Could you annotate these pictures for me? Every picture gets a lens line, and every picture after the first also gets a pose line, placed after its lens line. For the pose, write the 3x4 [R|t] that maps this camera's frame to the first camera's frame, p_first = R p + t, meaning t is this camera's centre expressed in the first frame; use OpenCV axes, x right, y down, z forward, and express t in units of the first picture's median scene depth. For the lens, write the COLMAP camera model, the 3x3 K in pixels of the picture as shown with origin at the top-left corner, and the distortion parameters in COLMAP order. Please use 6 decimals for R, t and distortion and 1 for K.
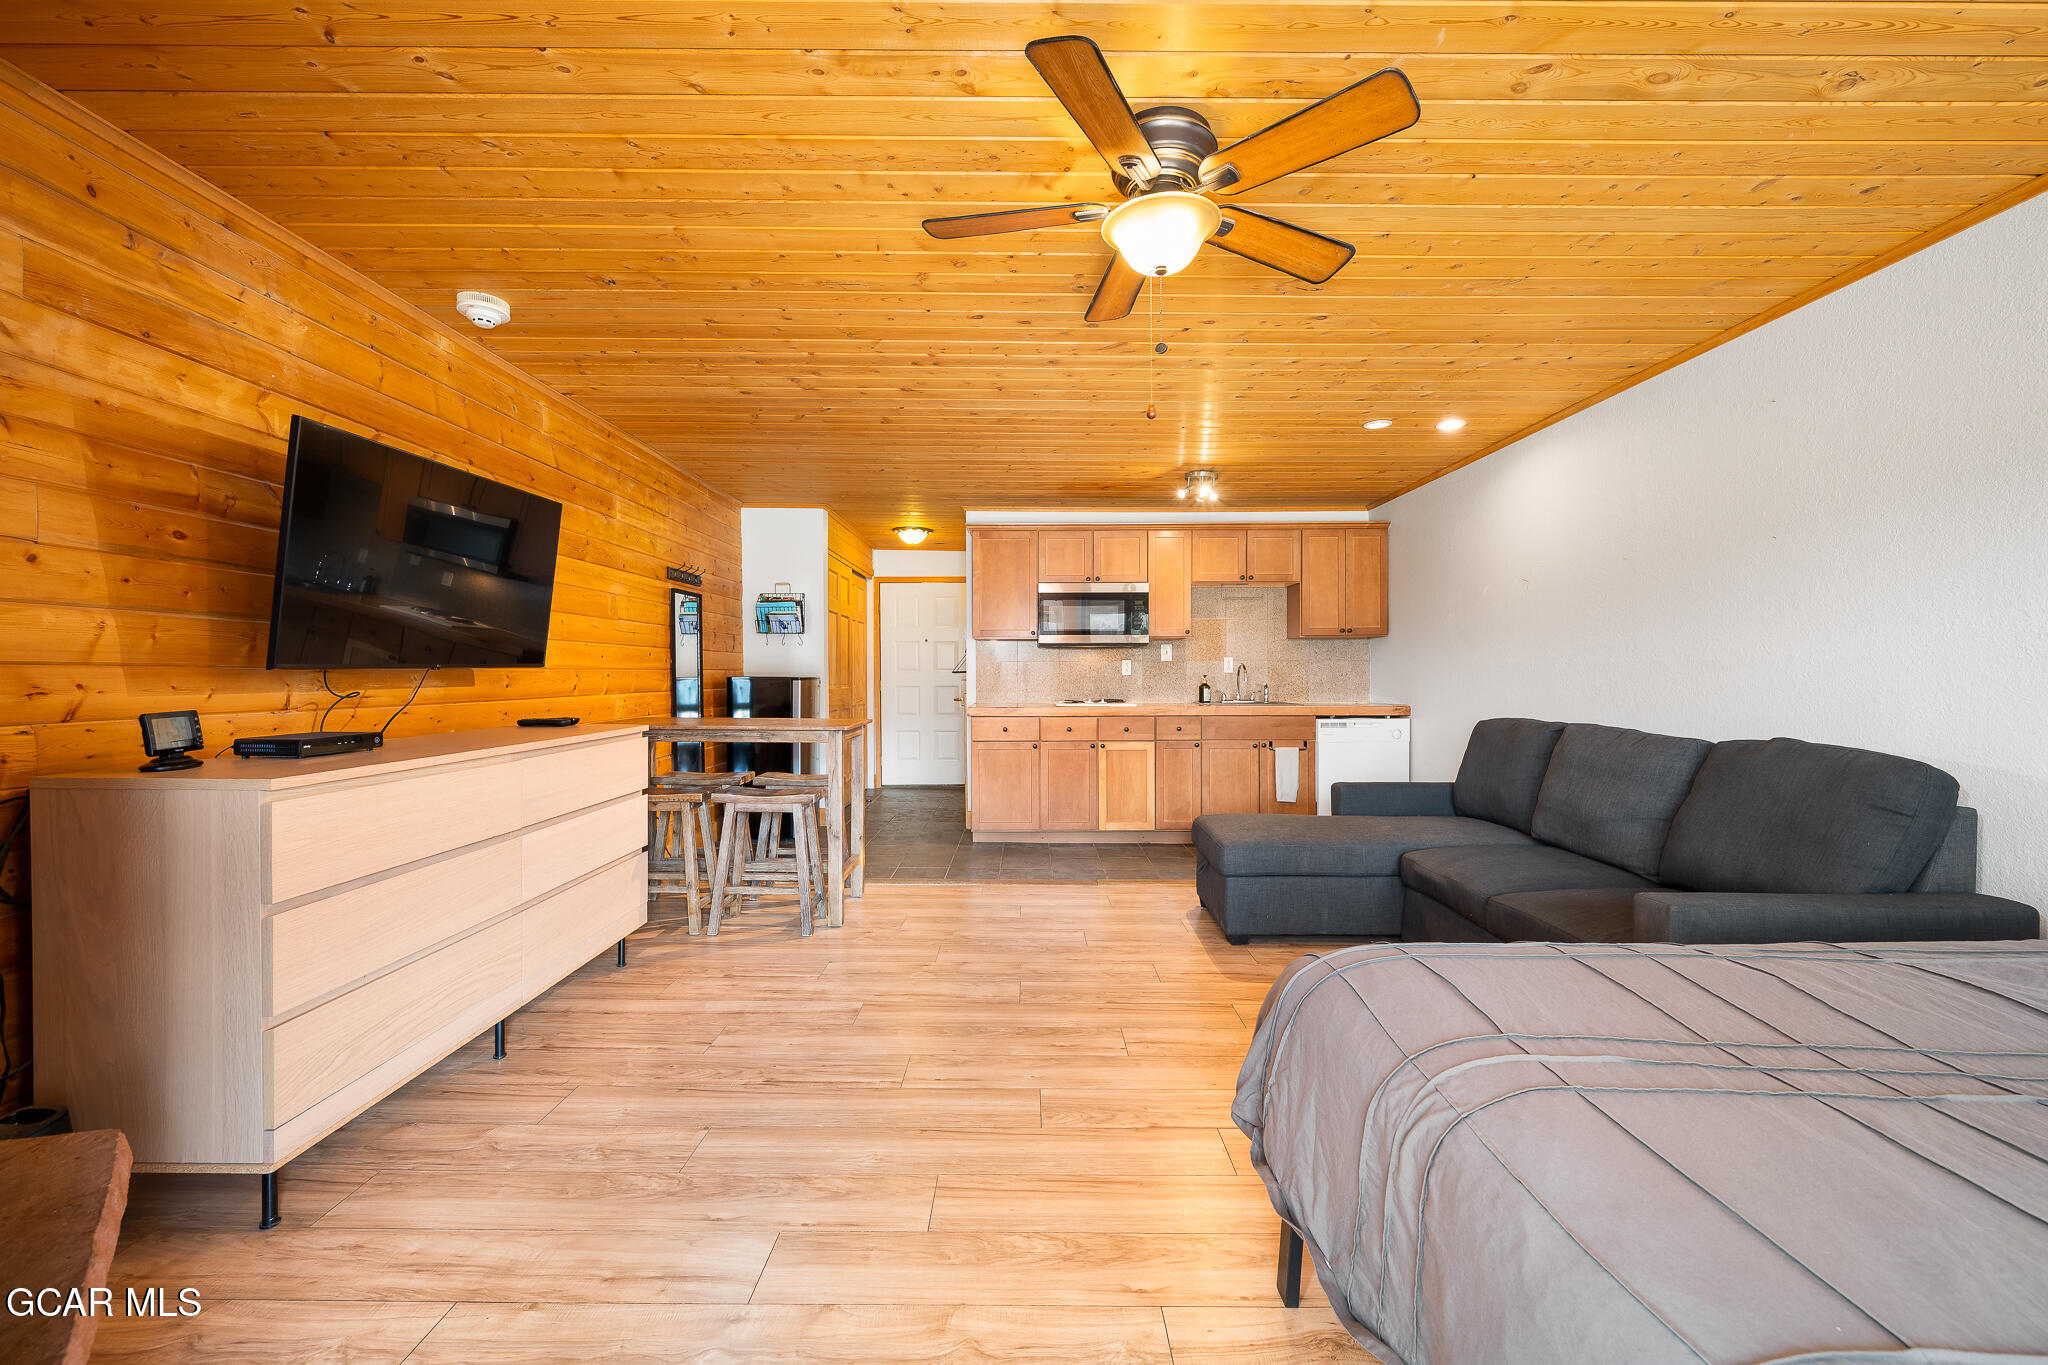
lens RADIAL K [[807.7, 0, 1019.8], [0, 807.7, 683.1], [0, 0, 1]] dist [0.000522, -0.000118]
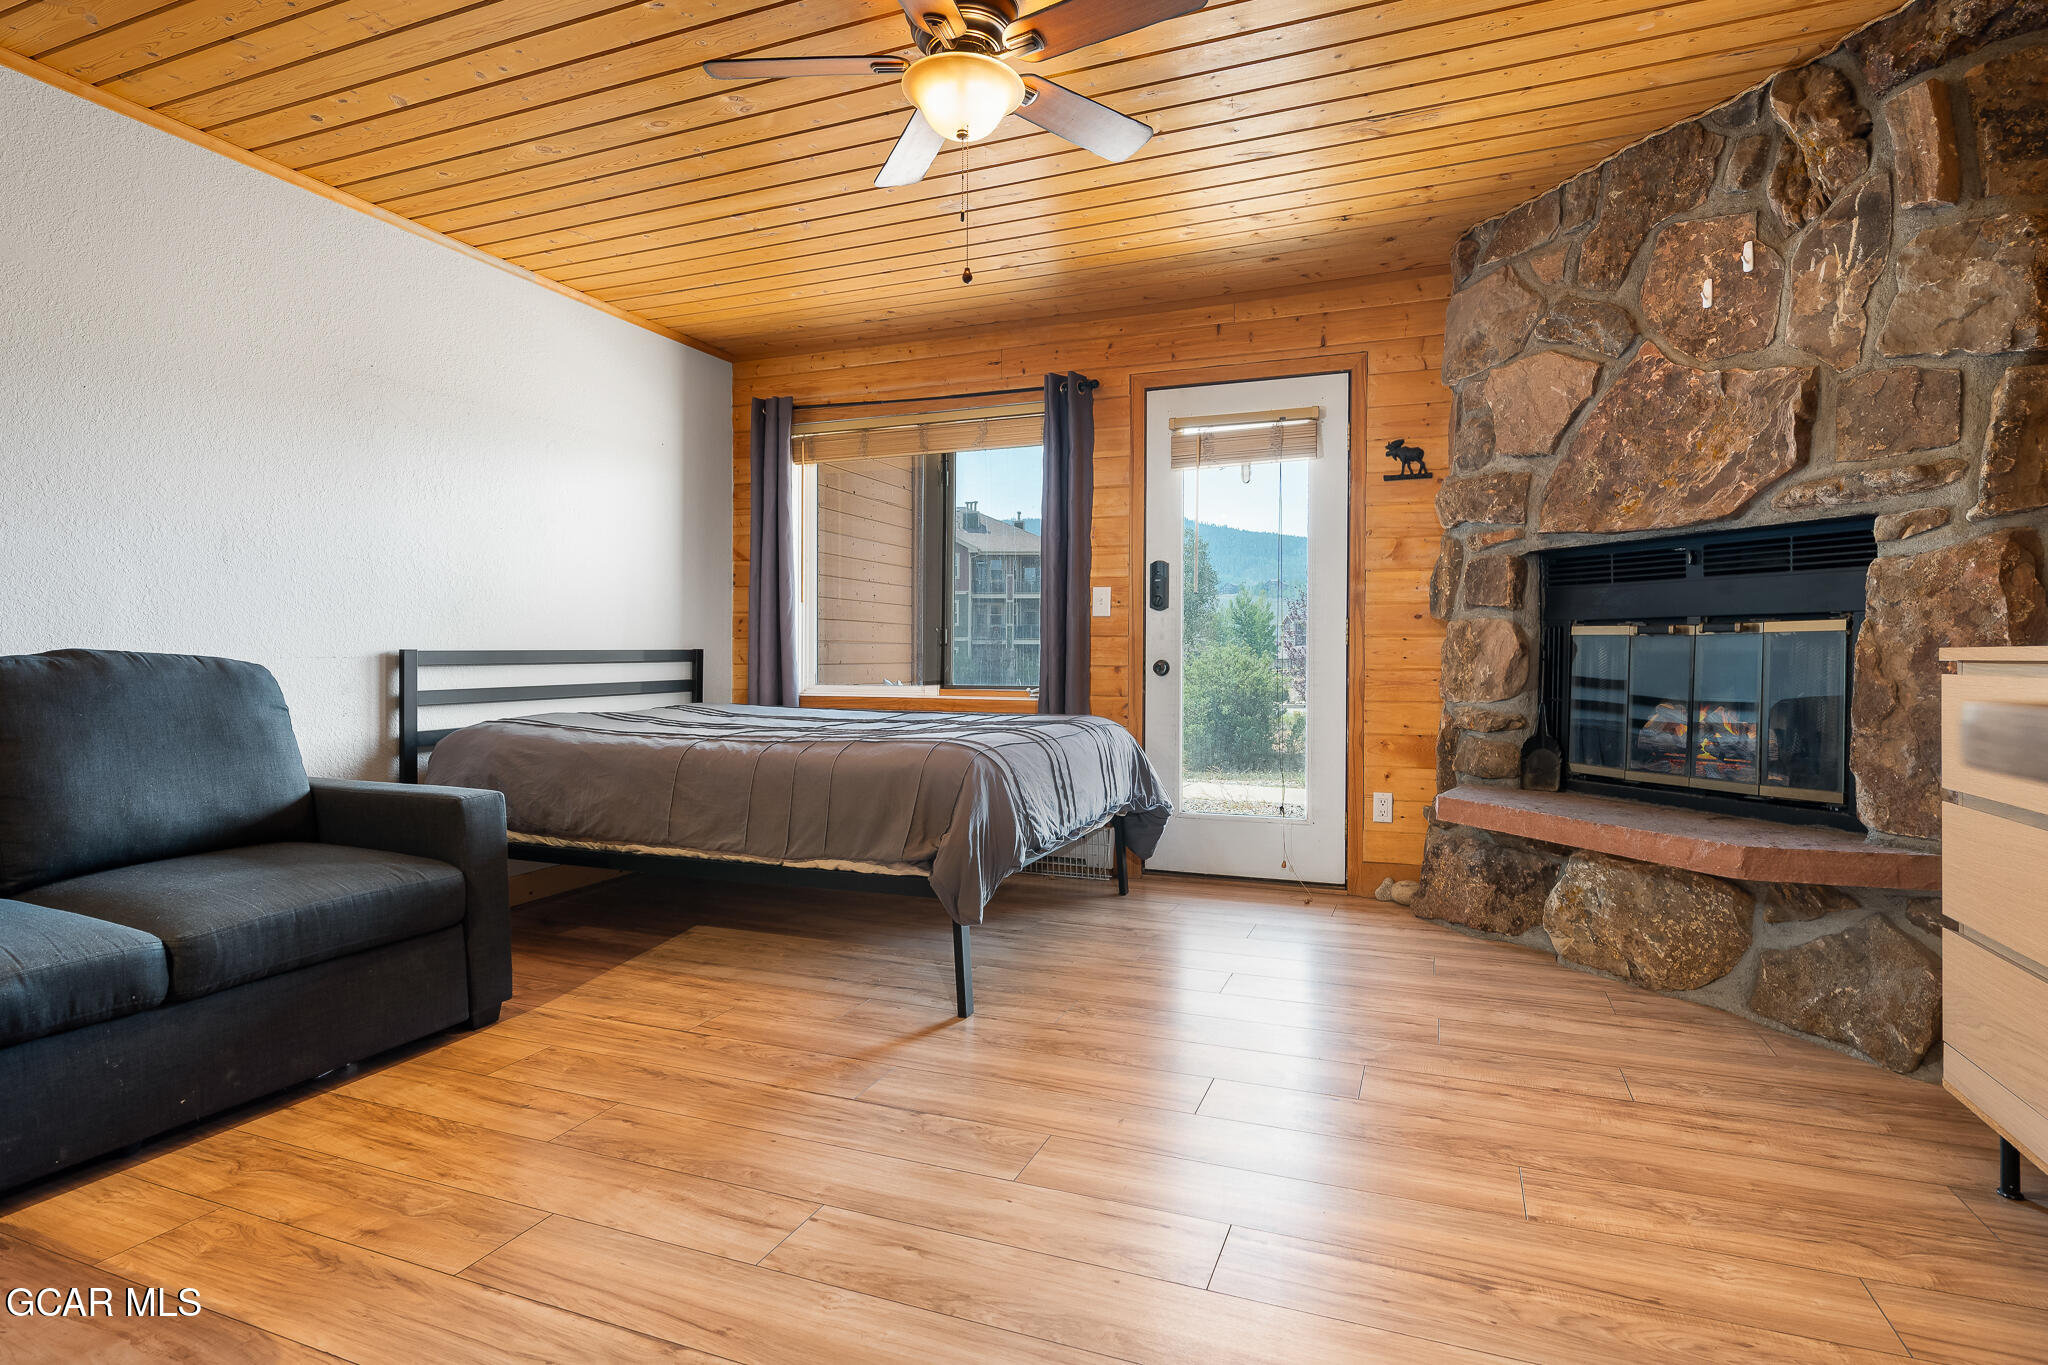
lens RADIAL K [[1044.8, 0, 1021.4], [0, 1044.8, 670.0], [0, 0, 1]] dist [-0.007217, 0.001793]
pose [[-0.930532, -0.001922, 0.366207, -0.172648], [0.007047, 0.999707, 0.023153, 0.047472], [-0.366144, 0.024125, -0.930245, 1.071609]]
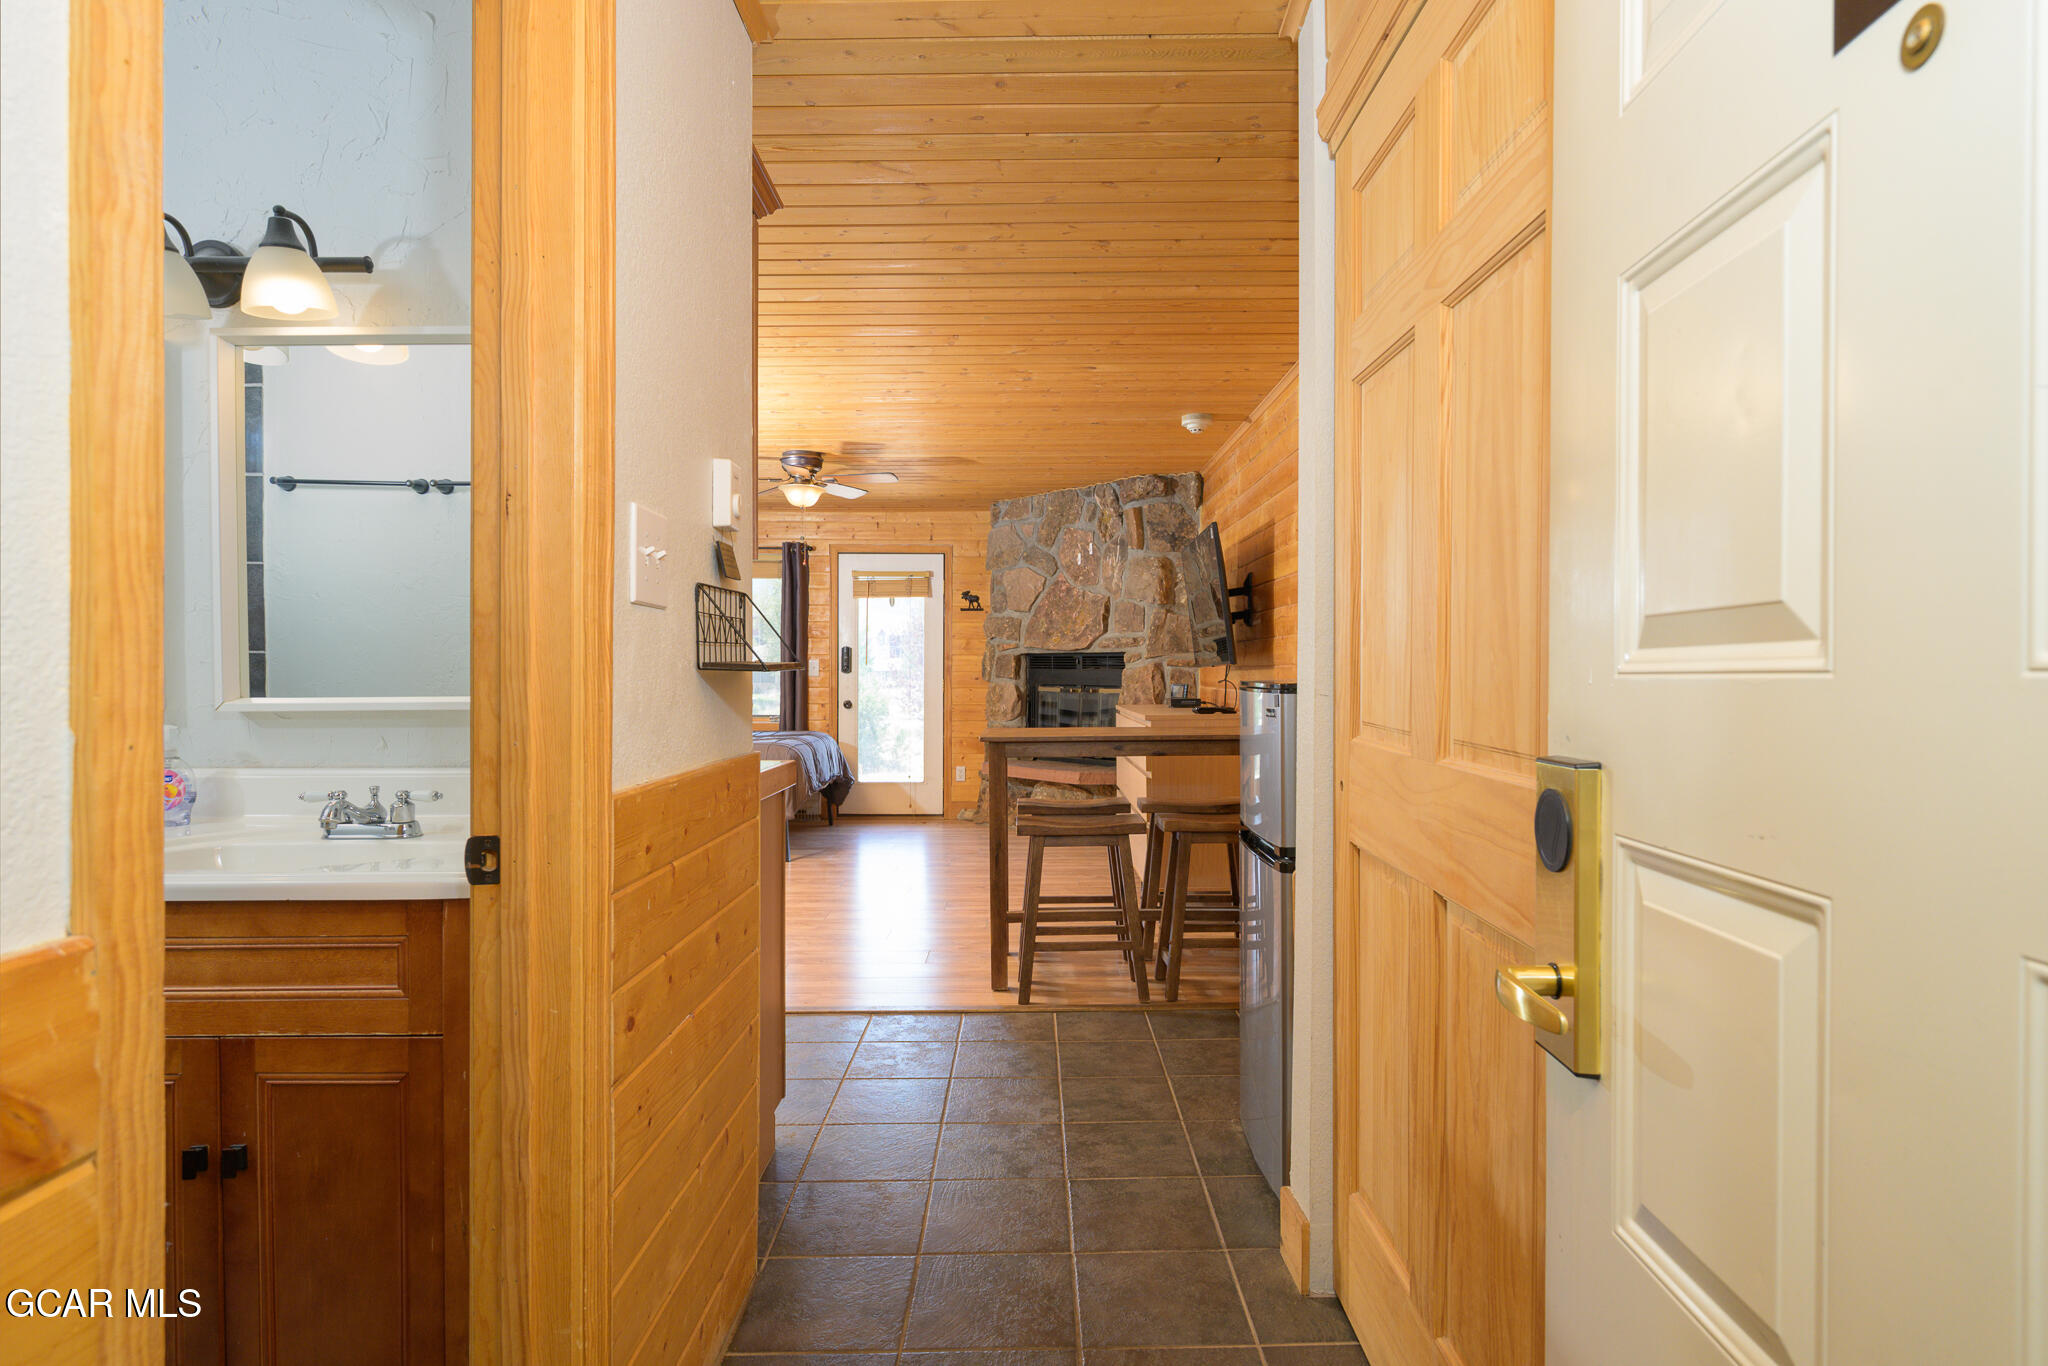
lens RADIAL K [[1106.4, 0, 1017.0], [0, 1106.4, 683.2], [0, 0, 1]] dist [0.003151, 0.000037]
pose [[-0.999966, 0.000391, 0.008227, -0.261390], [0.000586, 0.999719, 0.023693, -0.024698], [-0.008215, 0.023697, -0.999685, 2.221247]]
